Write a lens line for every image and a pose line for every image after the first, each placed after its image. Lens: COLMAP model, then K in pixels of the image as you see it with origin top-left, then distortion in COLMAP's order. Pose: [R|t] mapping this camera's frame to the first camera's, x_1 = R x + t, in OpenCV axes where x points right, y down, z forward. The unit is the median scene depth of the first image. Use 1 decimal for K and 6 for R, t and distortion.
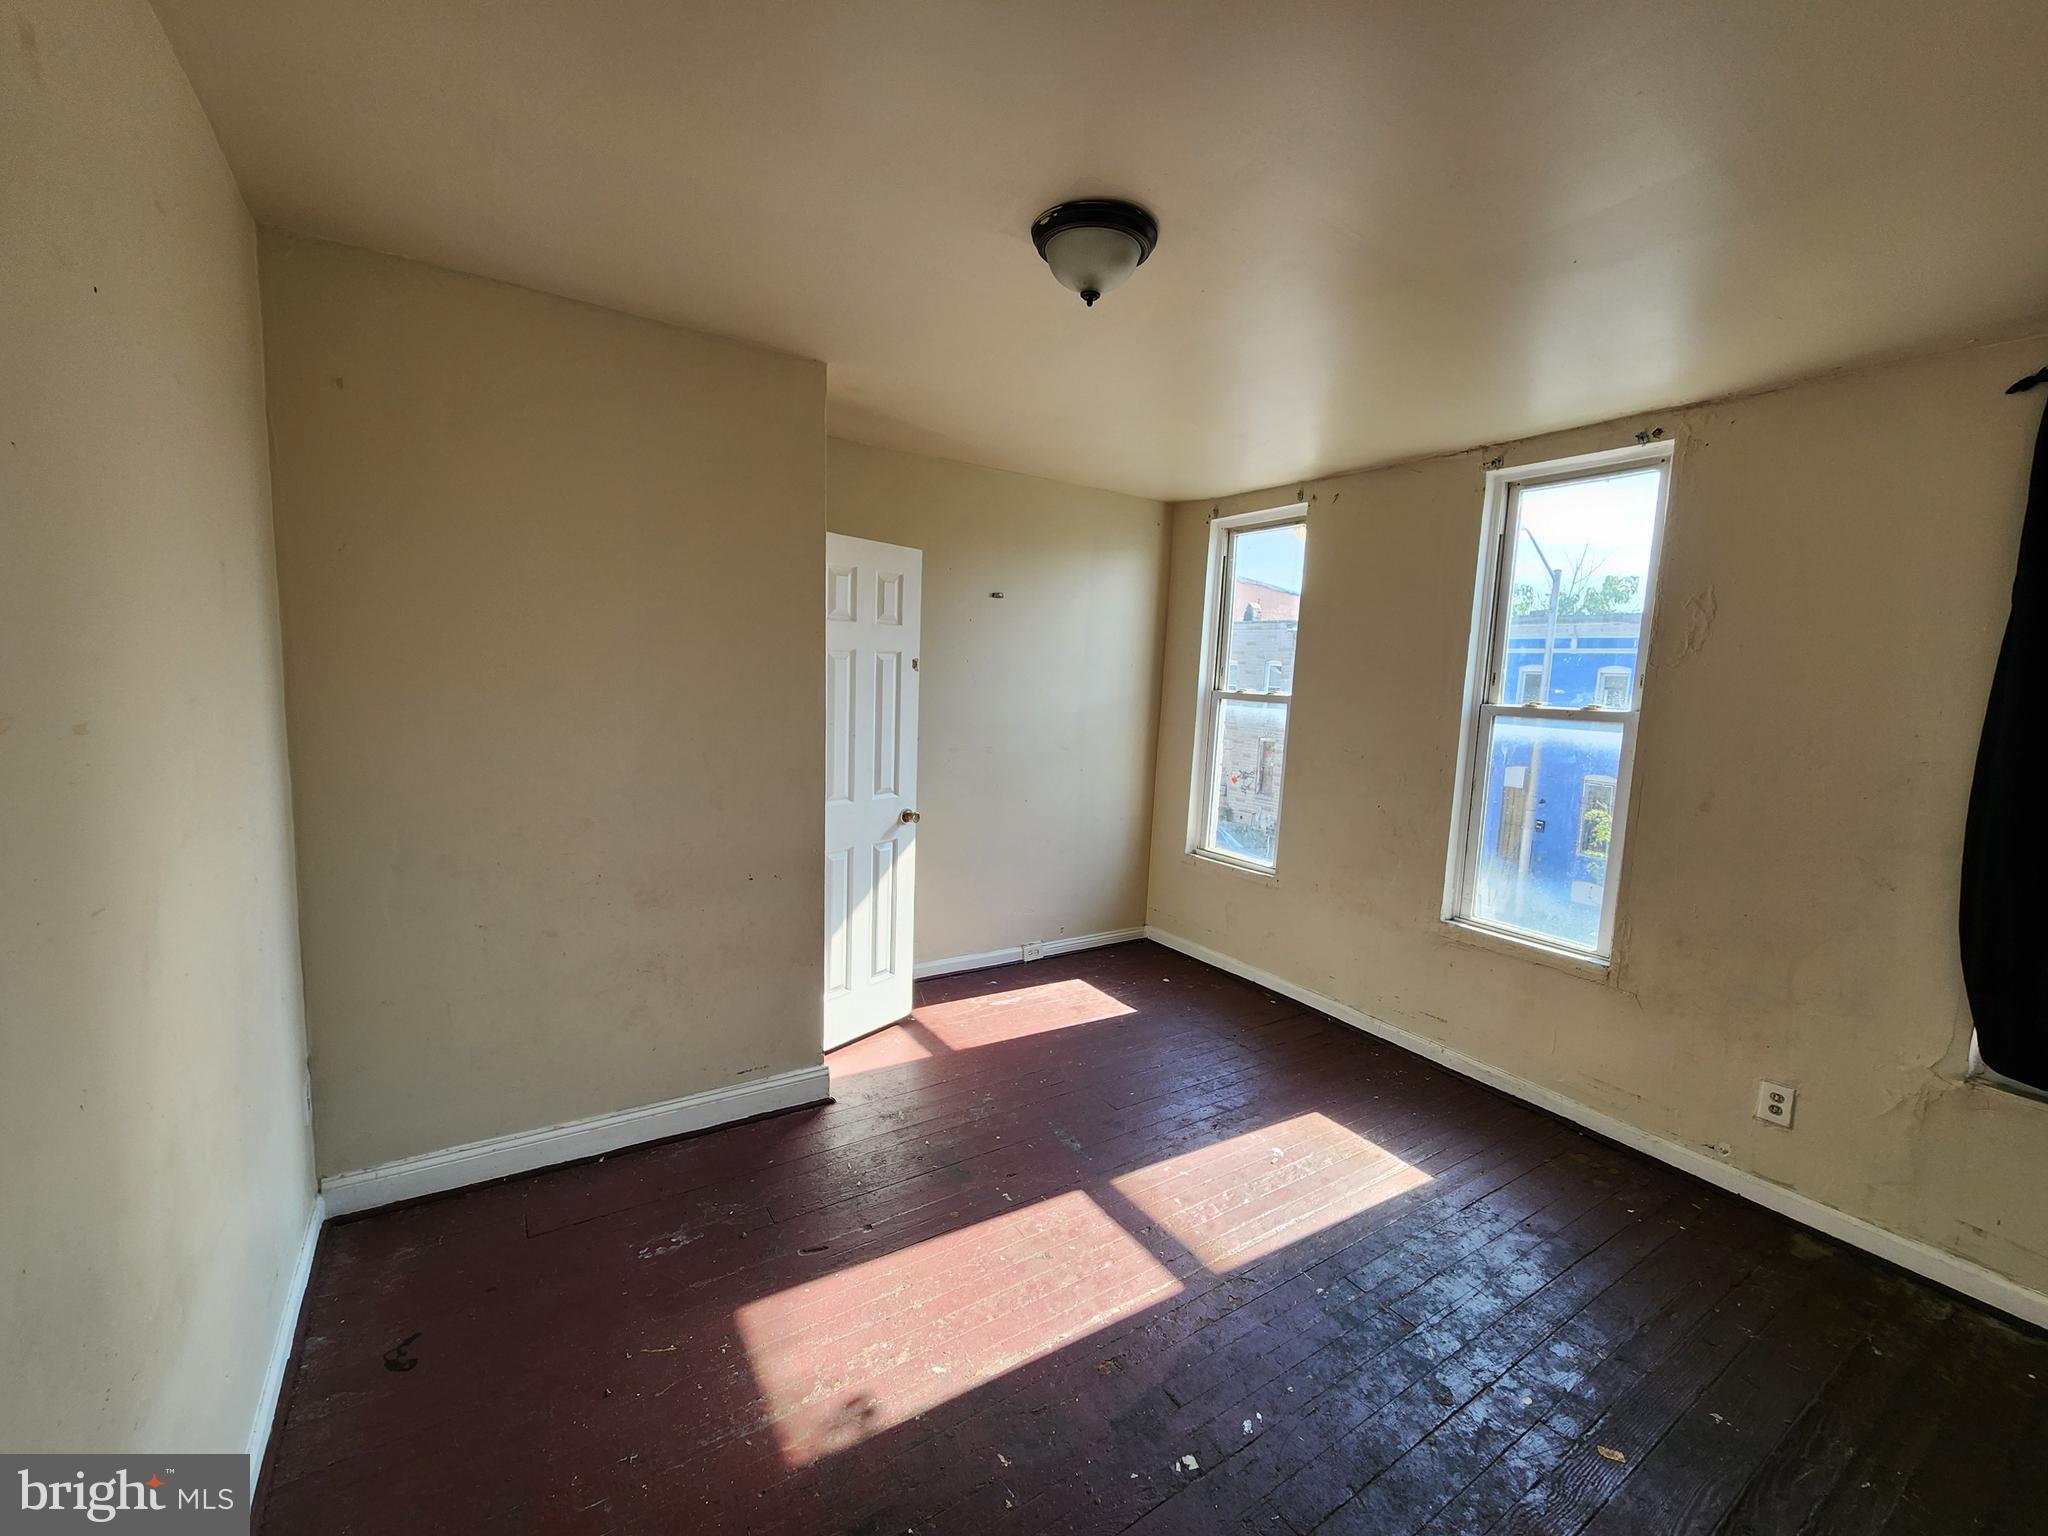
lens RADIAL K [[833.2, 0, 1019.5], [0, 833.2, 765.5], [0, 0, 1]] dist [0.007468, 0.002441]
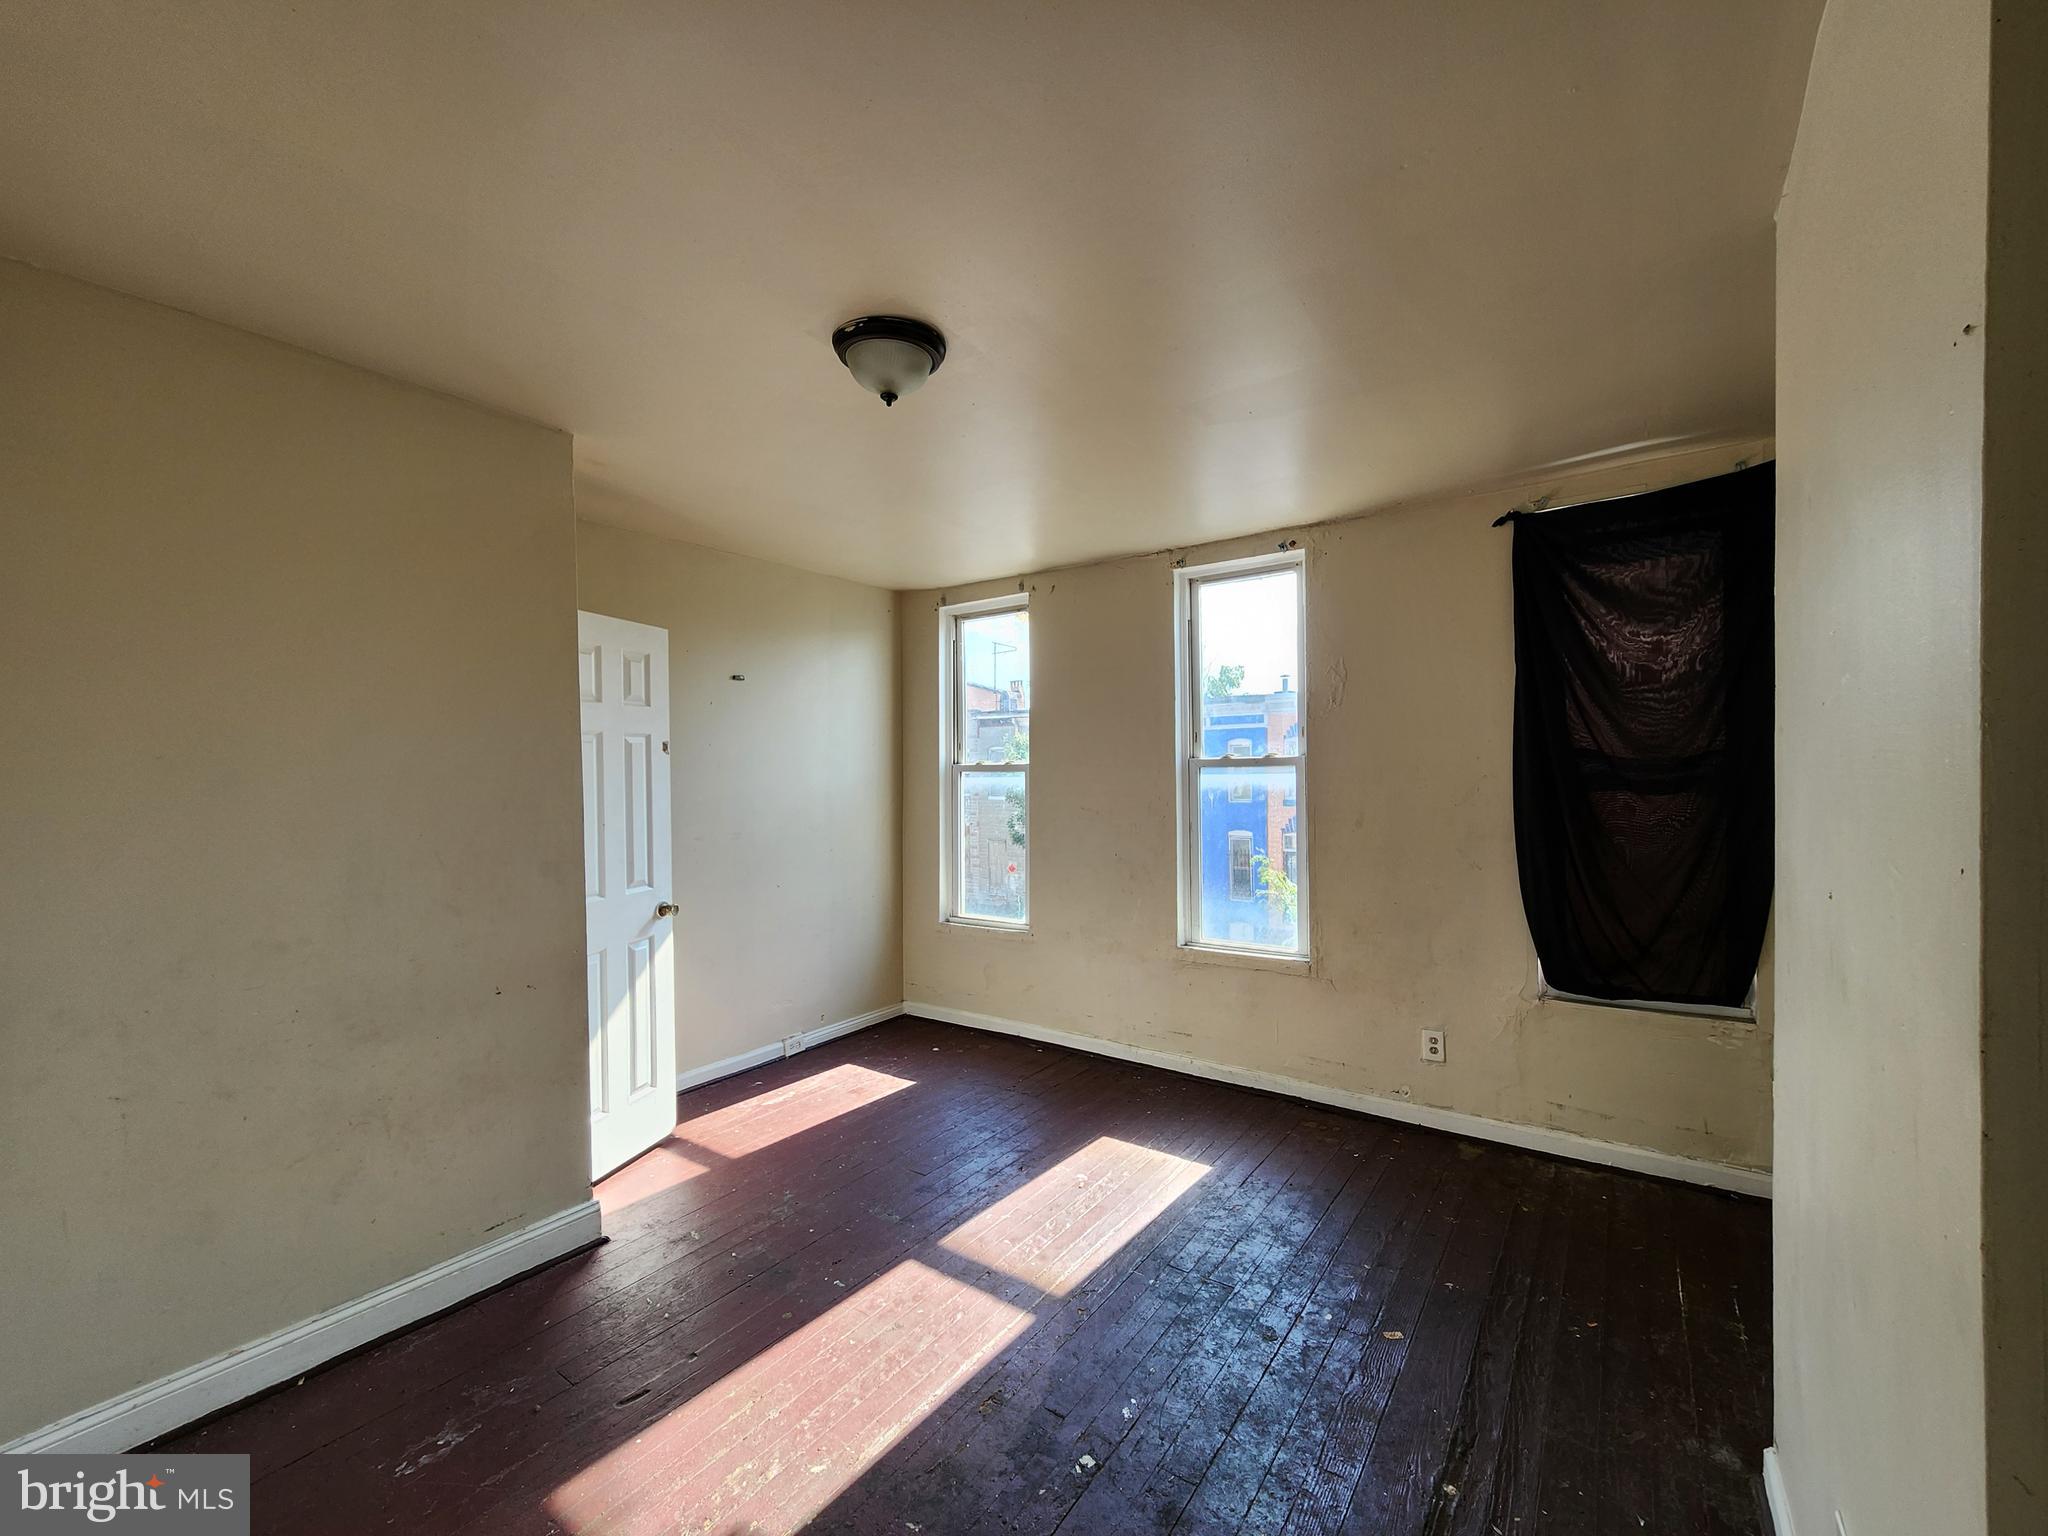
lens RADIAL K [[833.2, 0, 1020.6], [0, 833.2, 766.5], [0, 0, 1]] dist [0.007468, 0.002441]
pose [[0.934450, -0.050644, 0.352476, -0.114713], [0.087922, 0.992003, -0.090556, 0.030182], [-0.345071, 0.115610, 0.931429, -0.030102]]
